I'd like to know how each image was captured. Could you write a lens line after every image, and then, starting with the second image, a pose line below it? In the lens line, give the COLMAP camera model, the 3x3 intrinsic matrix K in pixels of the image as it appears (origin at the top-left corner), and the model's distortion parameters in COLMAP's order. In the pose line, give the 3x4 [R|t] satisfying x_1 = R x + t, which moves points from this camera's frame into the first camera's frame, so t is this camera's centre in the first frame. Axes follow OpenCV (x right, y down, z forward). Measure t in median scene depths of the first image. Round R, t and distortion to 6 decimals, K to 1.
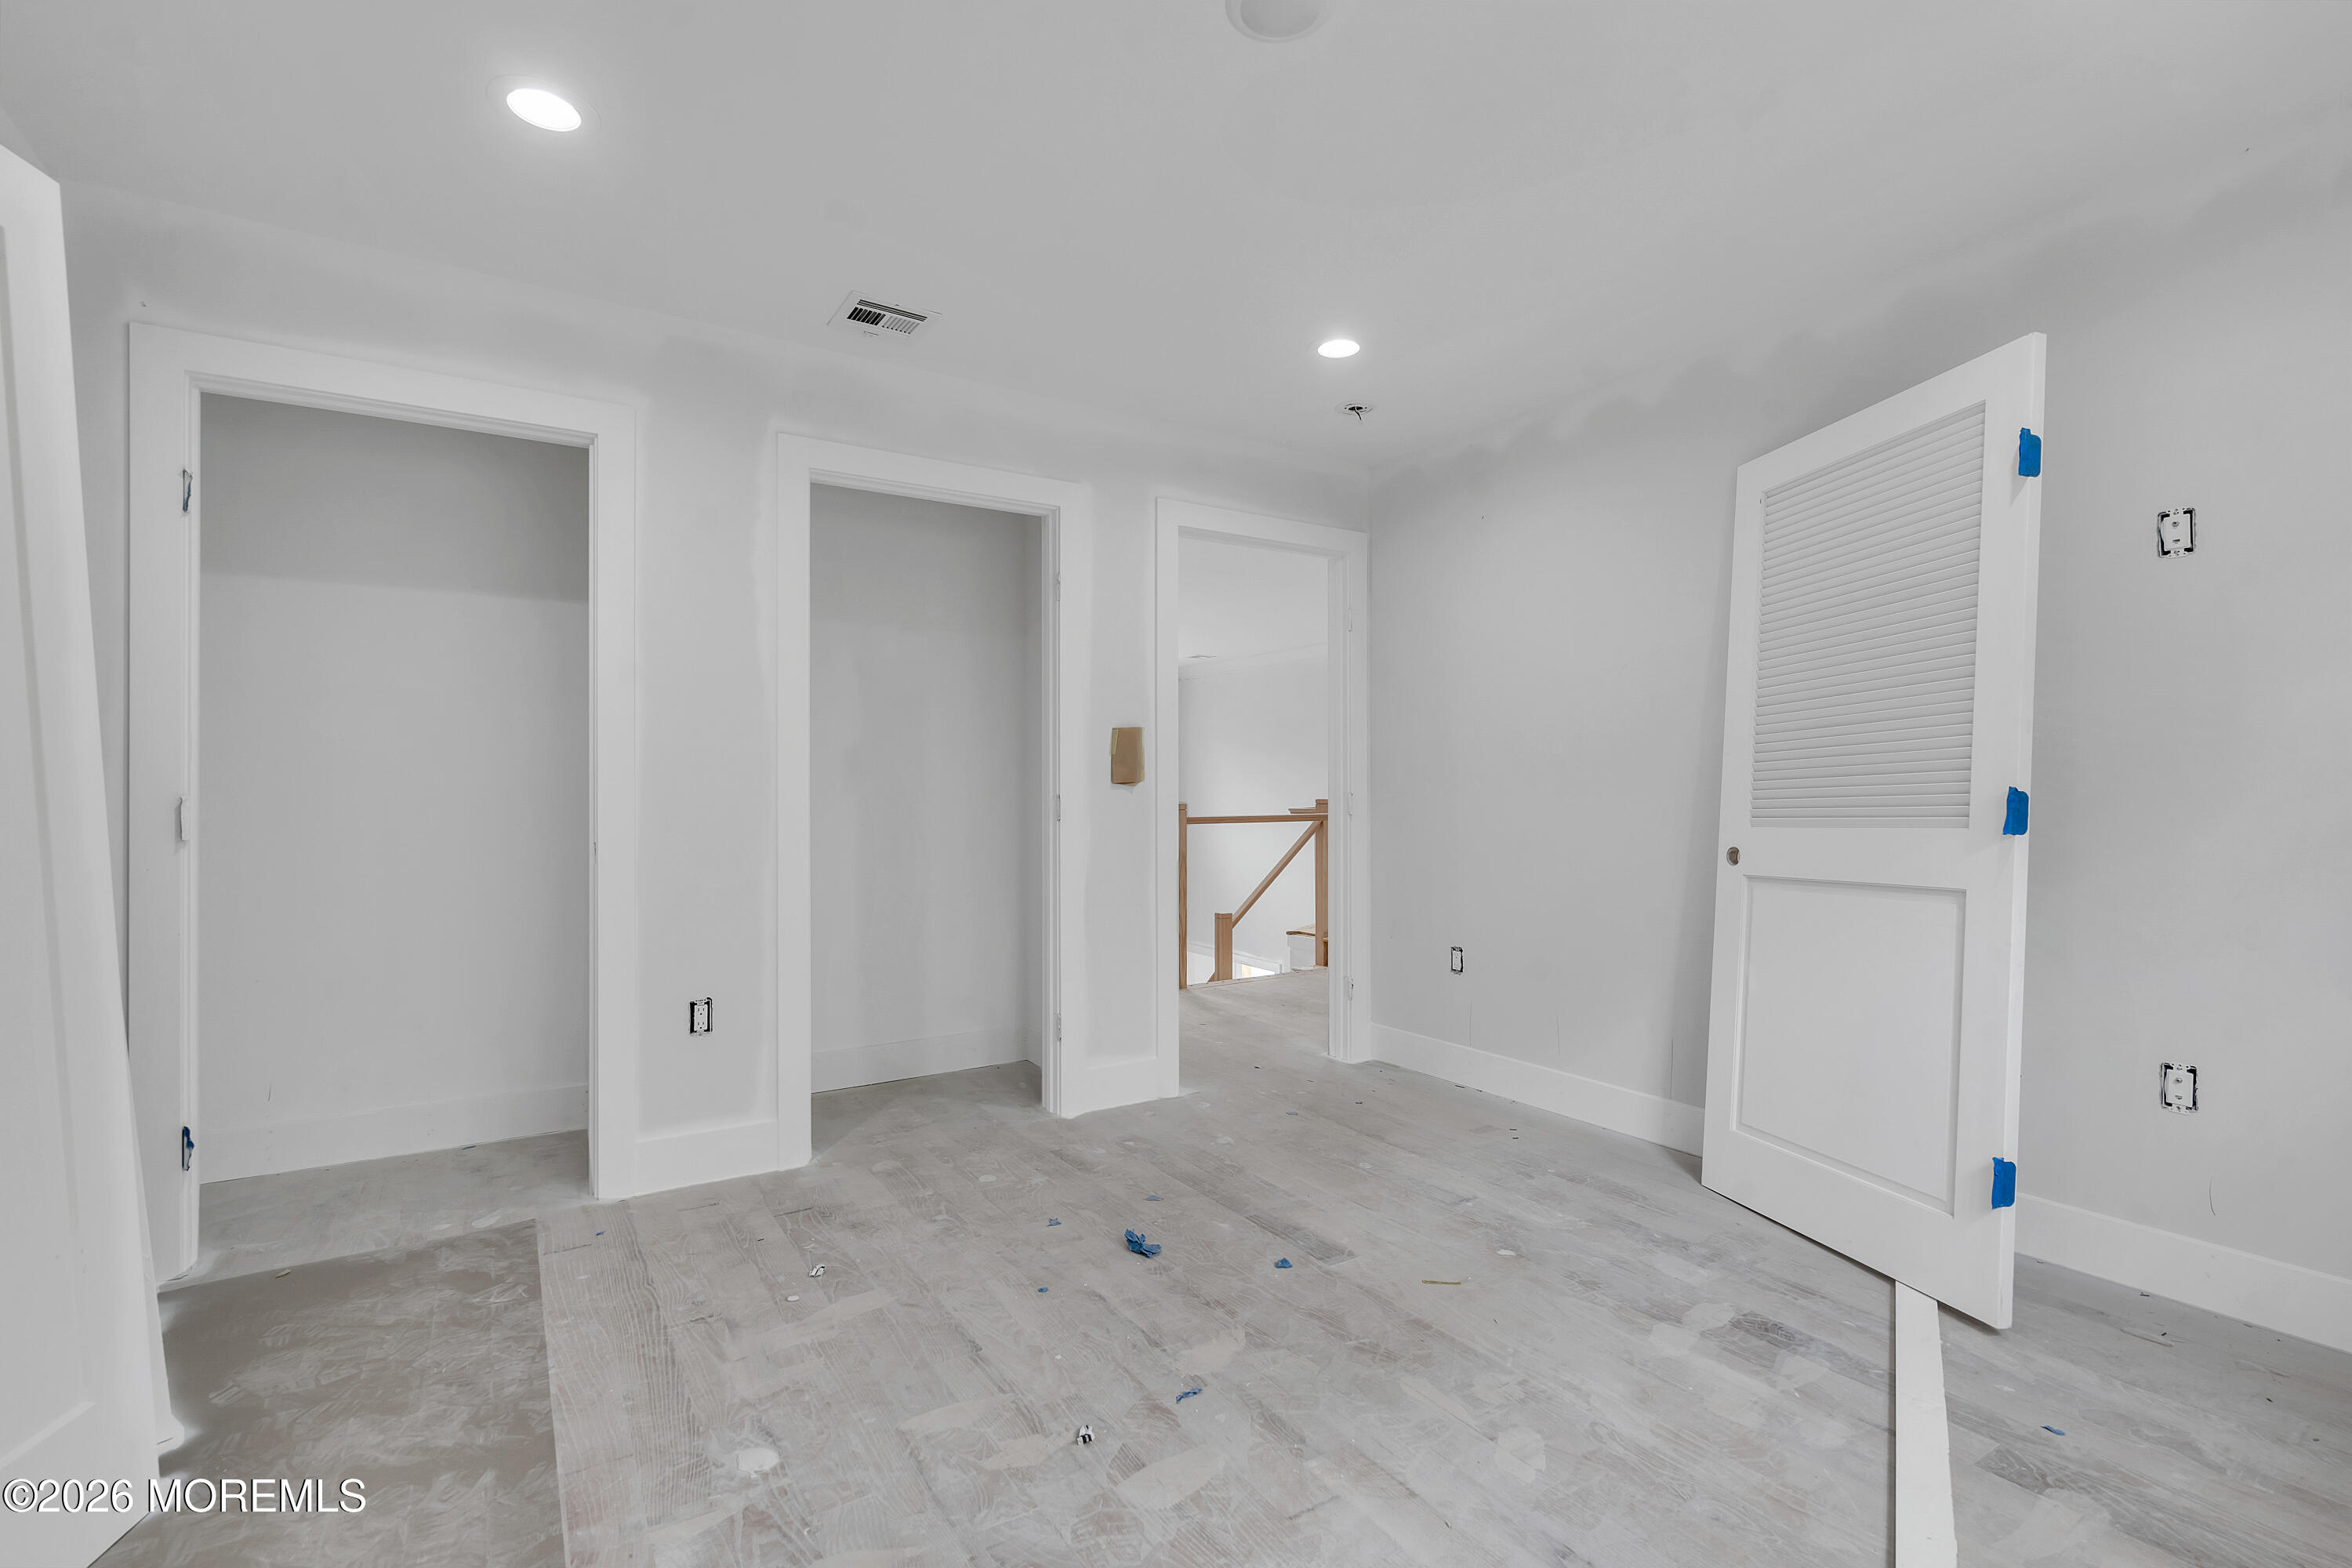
lens RADIAL K [[1058.6, 0, 1181.1], [0, 1058.6, 784.4], [0, 0, 1]] dist [-0.004279, 0.000925]
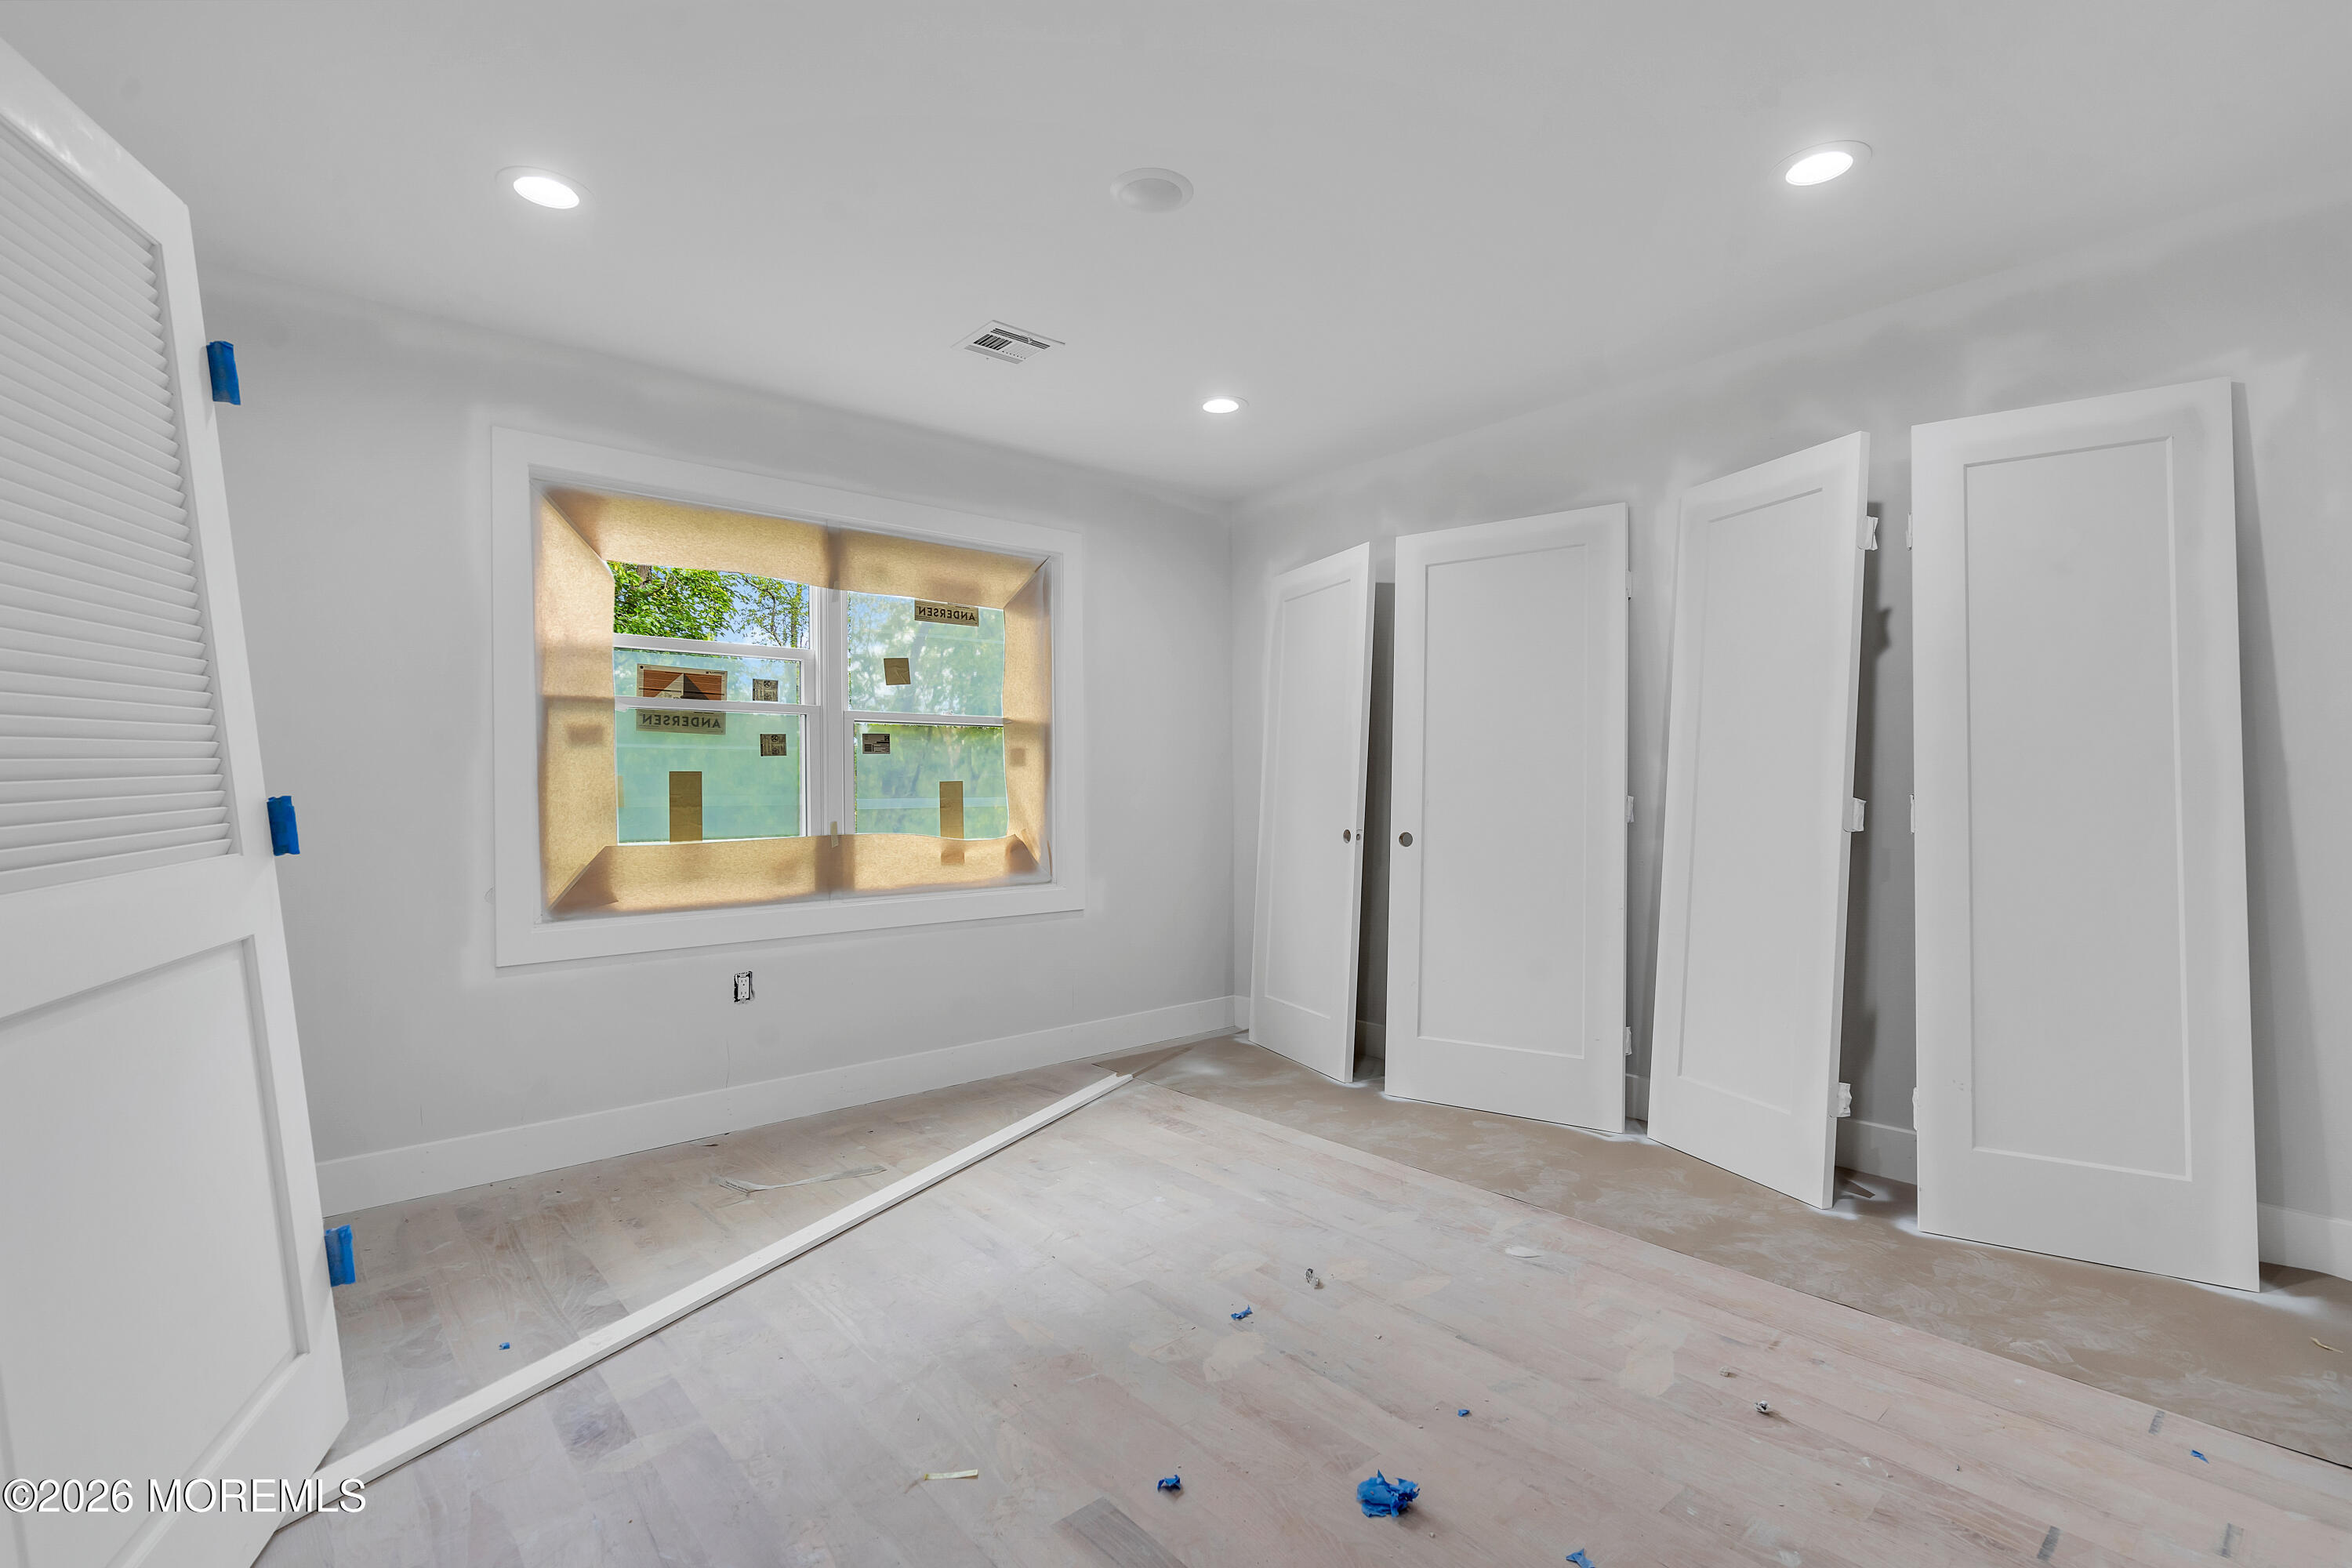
lens RADIAL K [[1058.6, 0, 1181.1], [0, 1058.6, 784.4], [0, 0, 1]] dist [-0.004279, 0.000925]
pose [[-0.989741, 0.007785, -0.142658, 0.208409], [0.009050, 0.999925, -0.008219, 0.006716], [0.142584, -0.009425, -0.989738, 1.908818]]
